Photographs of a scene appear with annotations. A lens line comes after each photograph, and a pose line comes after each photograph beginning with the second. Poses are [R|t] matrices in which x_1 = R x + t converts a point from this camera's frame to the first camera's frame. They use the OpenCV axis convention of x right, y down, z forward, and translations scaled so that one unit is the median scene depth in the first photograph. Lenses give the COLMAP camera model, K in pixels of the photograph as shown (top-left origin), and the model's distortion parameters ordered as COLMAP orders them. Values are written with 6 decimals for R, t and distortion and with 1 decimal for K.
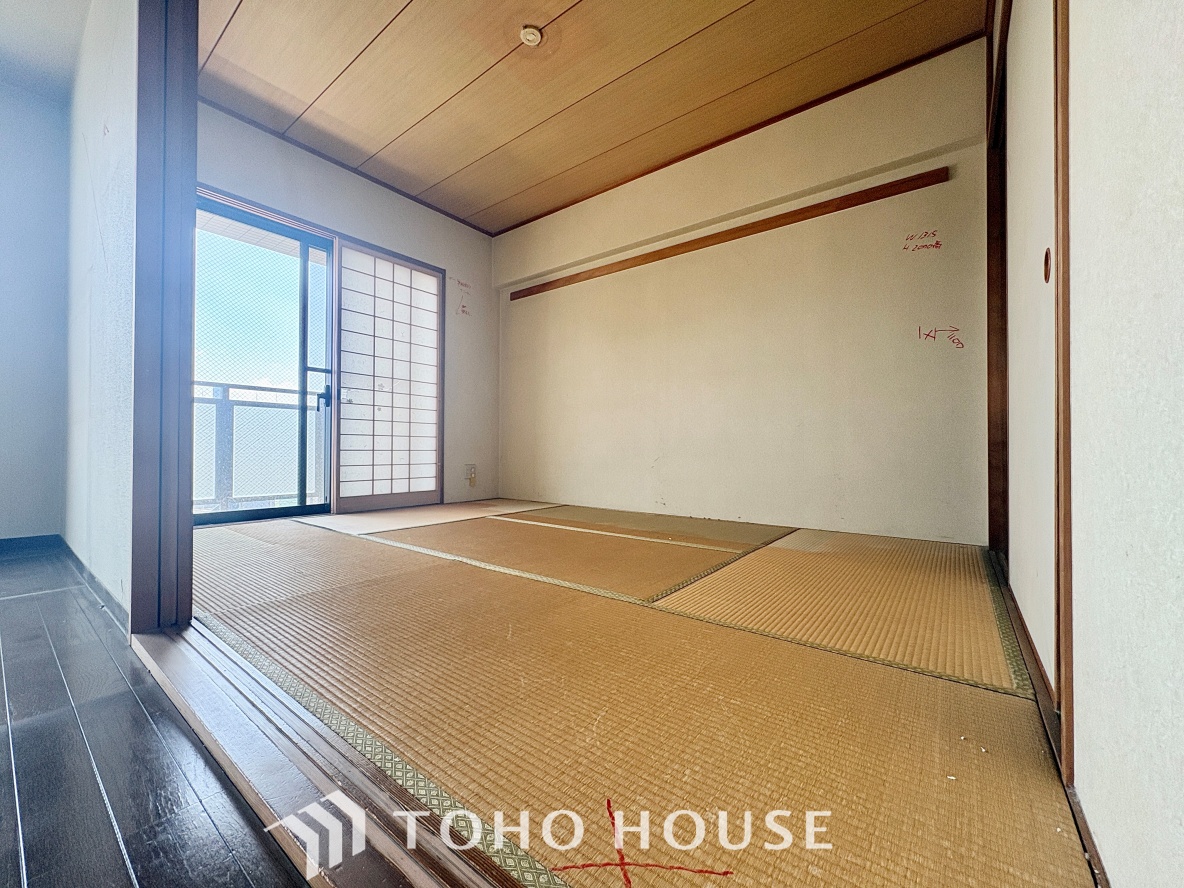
lens RADIAL K [[477.8, 0, 592.0], [0, 477.8, 444.0], [0, 0, 1]] dist [0.016719, 0.000059]
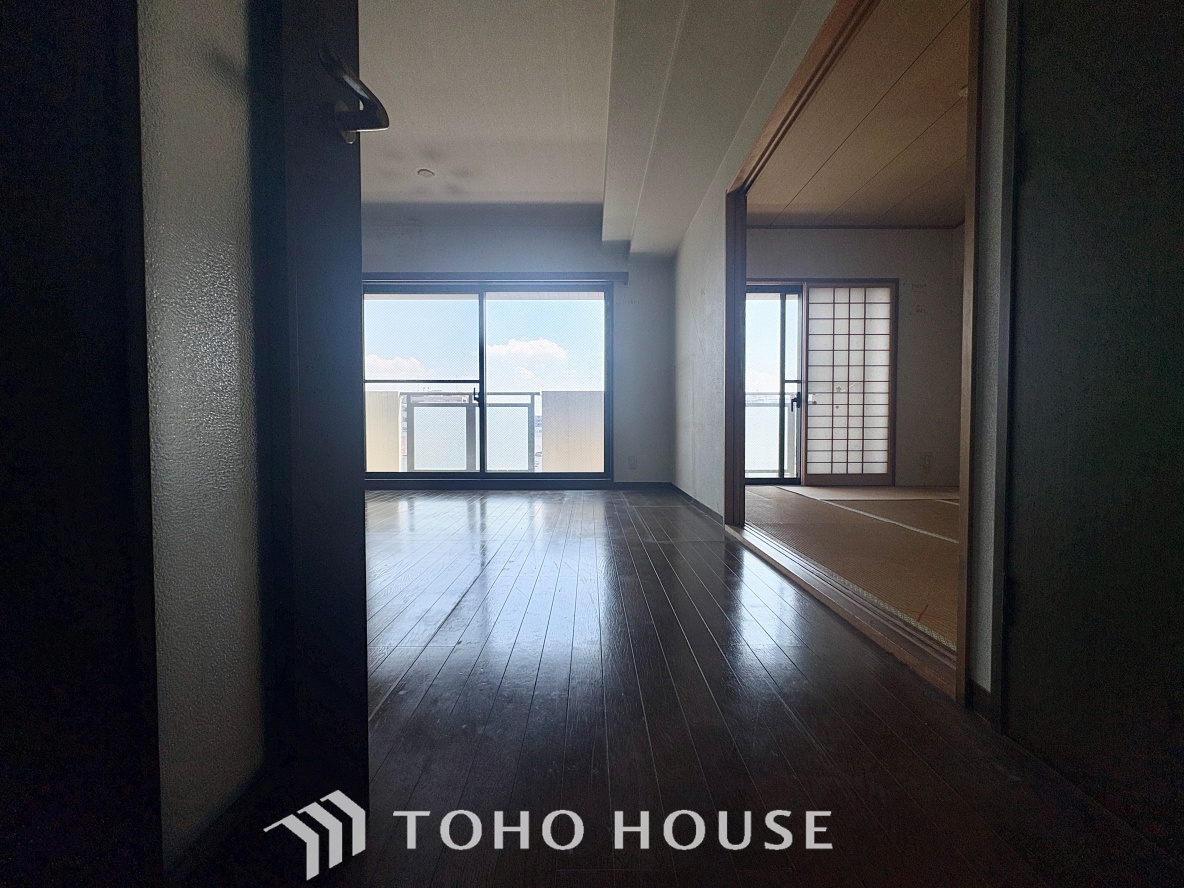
lens RADIAL K [[474.1, 0, 592.0], [0, 474.1, 444.0], [0, 0, 1]] dist [0.000781, 0.000045]
pose [[0.607359, 0.017545, -0.794234, 0.164410], [0.018013, 0.999195, 0.035847, -0.031722], [0.794223, -0.036079, 0.606554, -0.288005]]
